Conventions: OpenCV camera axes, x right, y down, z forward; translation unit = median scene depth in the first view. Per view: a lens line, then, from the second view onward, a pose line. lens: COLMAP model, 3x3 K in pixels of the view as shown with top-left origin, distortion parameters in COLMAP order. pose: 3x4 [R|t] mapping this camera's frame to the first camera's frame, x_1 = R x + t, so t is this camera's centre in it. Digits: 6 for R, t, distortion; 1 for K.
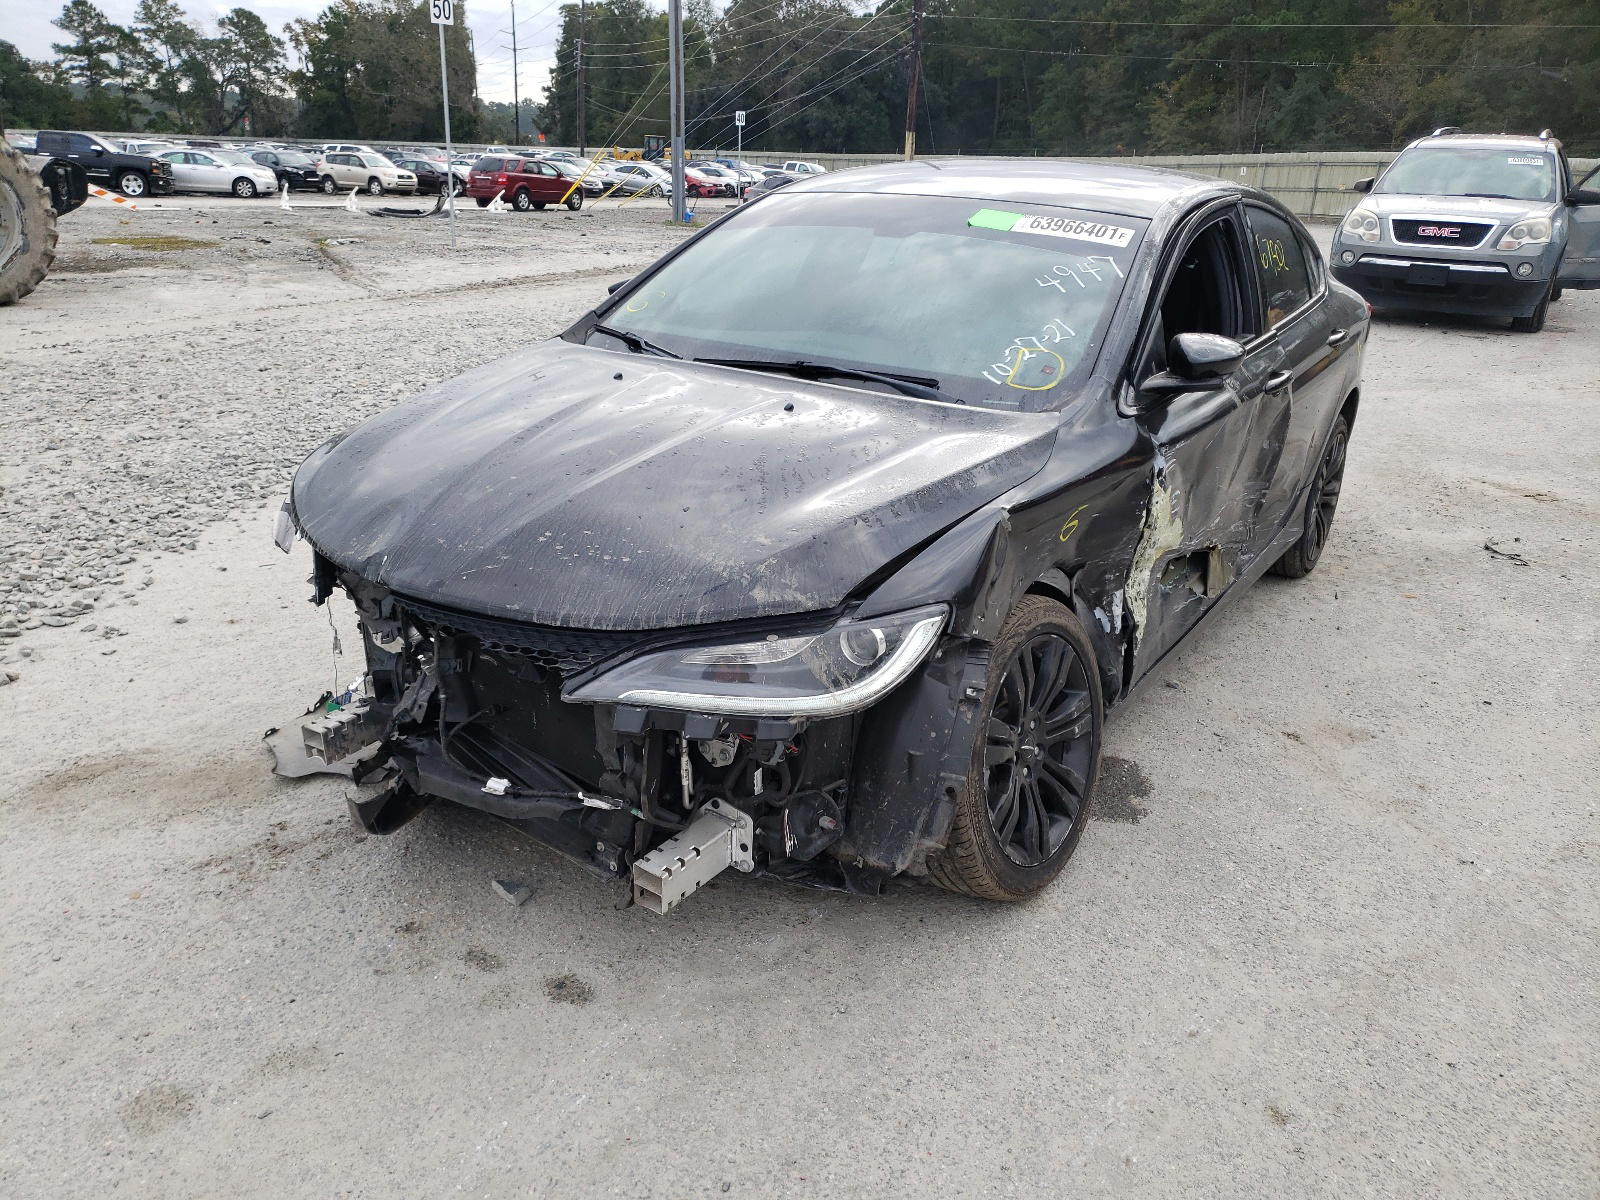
lens RADIAL K [[1212.9, 0, 798.1], [0, 1212.9, 596.6], [0, 0, 1]] dist [0.022174, -0.009826]
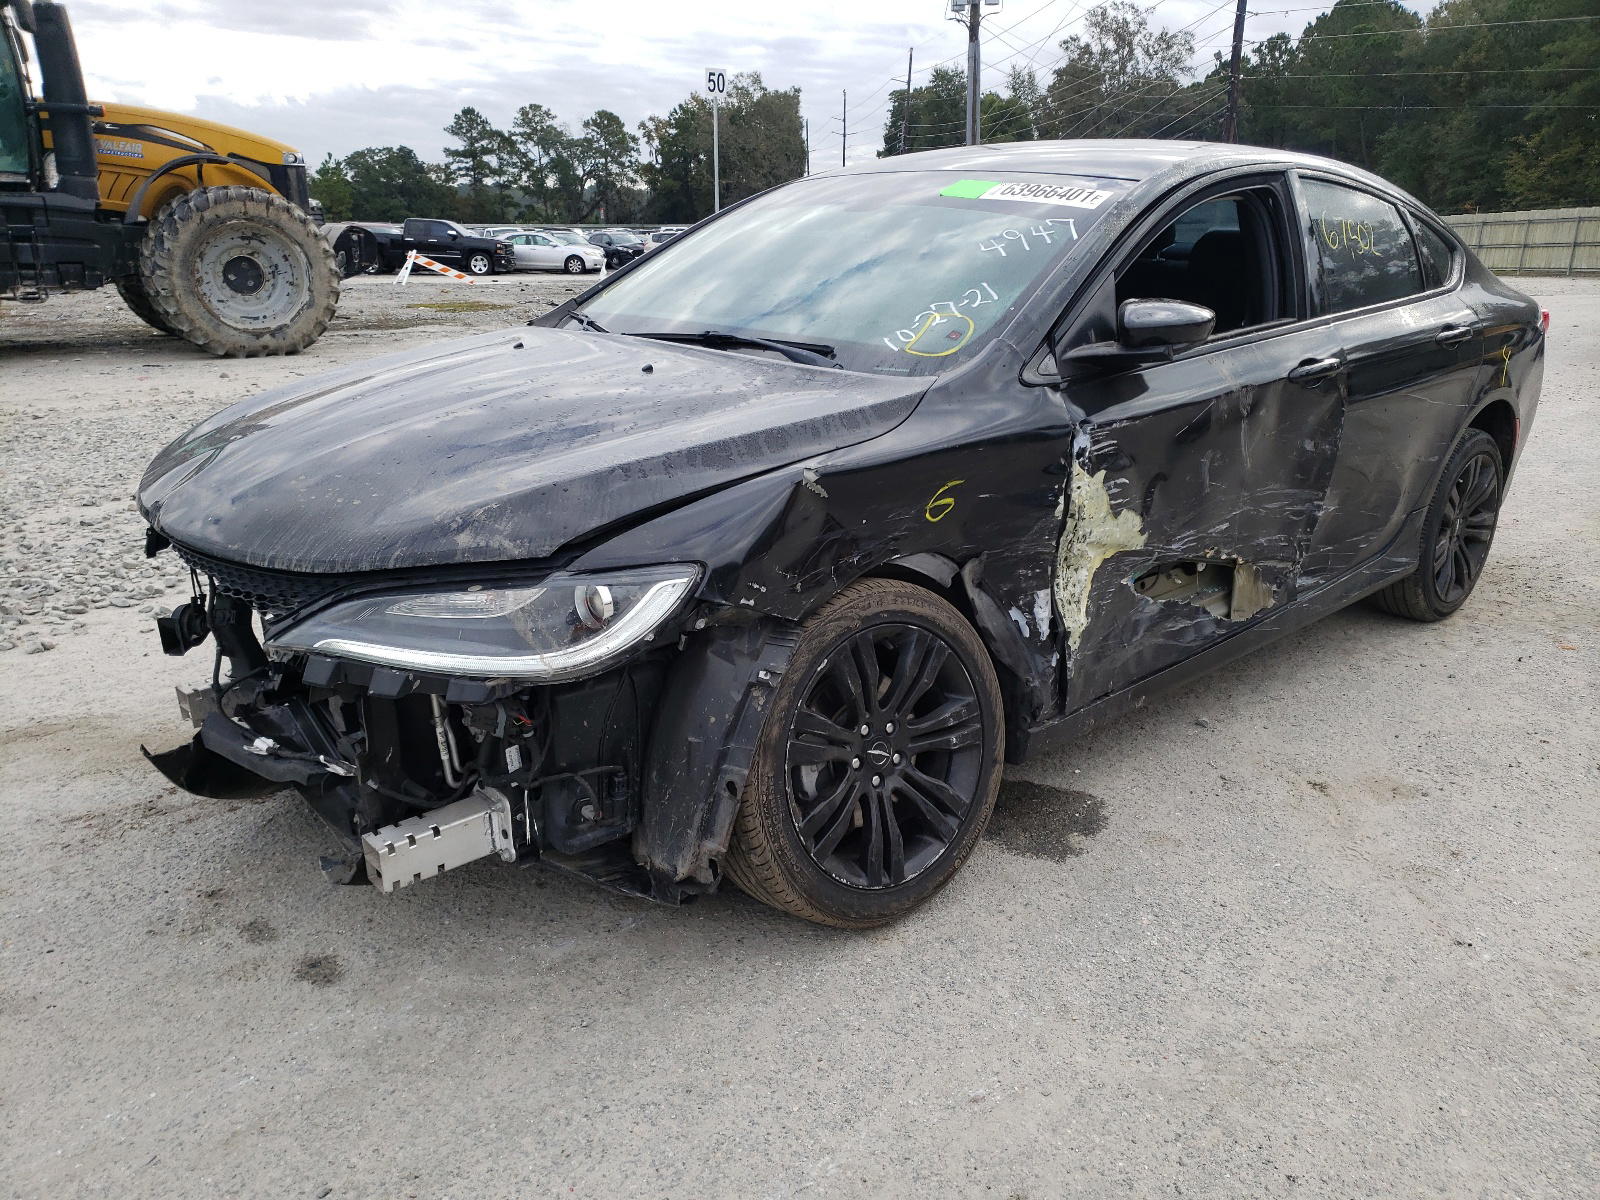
lens RADIAL K [[1211.6, 0, 808.7], [0, 1211.6, 598.6], [0, 0, 1]] dist [0.037155, -0.033184]
pose [[0.976710, 0.039021, -0.210984, 0.330497], [-0.049150, 0.997866, -0.042979, 0.054594], [0.208857, 0.052348, 0.976544, 0.134901]]
